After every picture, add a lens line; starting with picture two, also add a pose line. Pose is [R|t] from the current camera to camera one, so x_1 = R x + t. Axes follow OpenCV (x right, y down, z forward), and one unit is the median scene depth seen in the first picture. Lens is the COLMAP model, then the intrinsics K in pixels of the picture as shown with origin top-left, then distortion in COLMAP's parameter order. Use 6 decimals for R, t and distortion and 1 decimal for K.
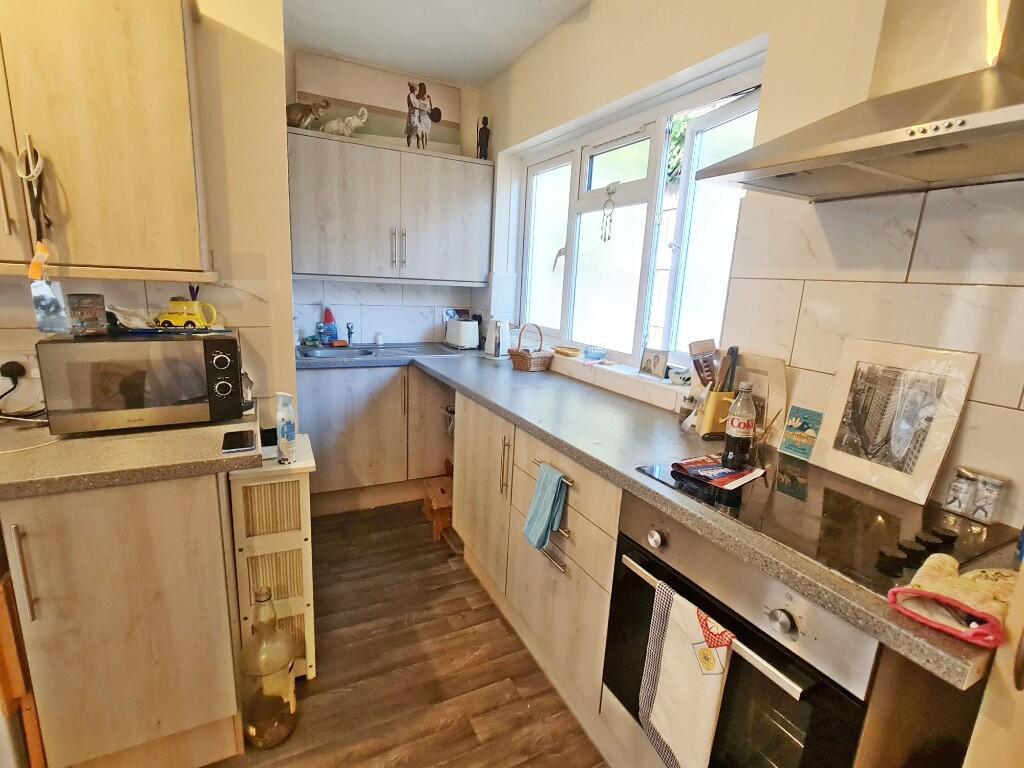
lens RADIAL K [[478.8, 0, 512.0], [0, 478.8, 384.0], [0, 0, 1]] dist [0.000980, -0.000225]
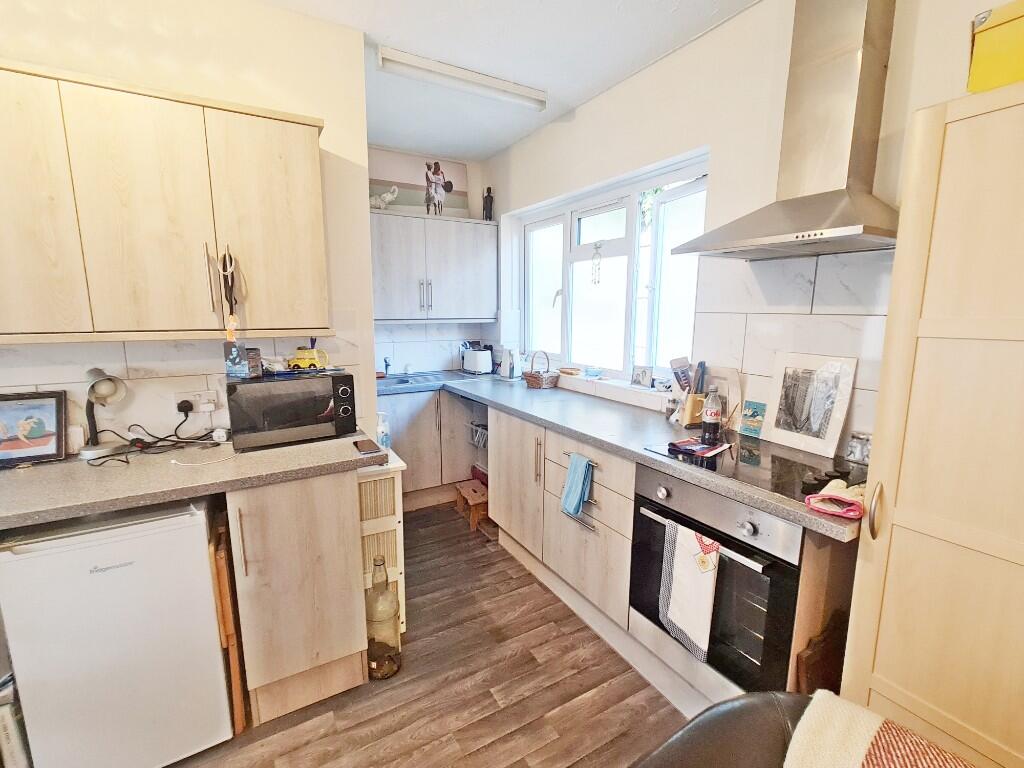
lens RADIAL K [[450.3, 0, 512.0], [0, 450.3, 384.0], [0, 0, 1]] dist [0.000578, 0.000032]
pose [[0.997363, -0.054991, 0.047353, -0.153658], [0.057100, 0.997380, -0.044417, 0.014711], [-0.044786, 0.047004, 0.997890, -0.280416]]
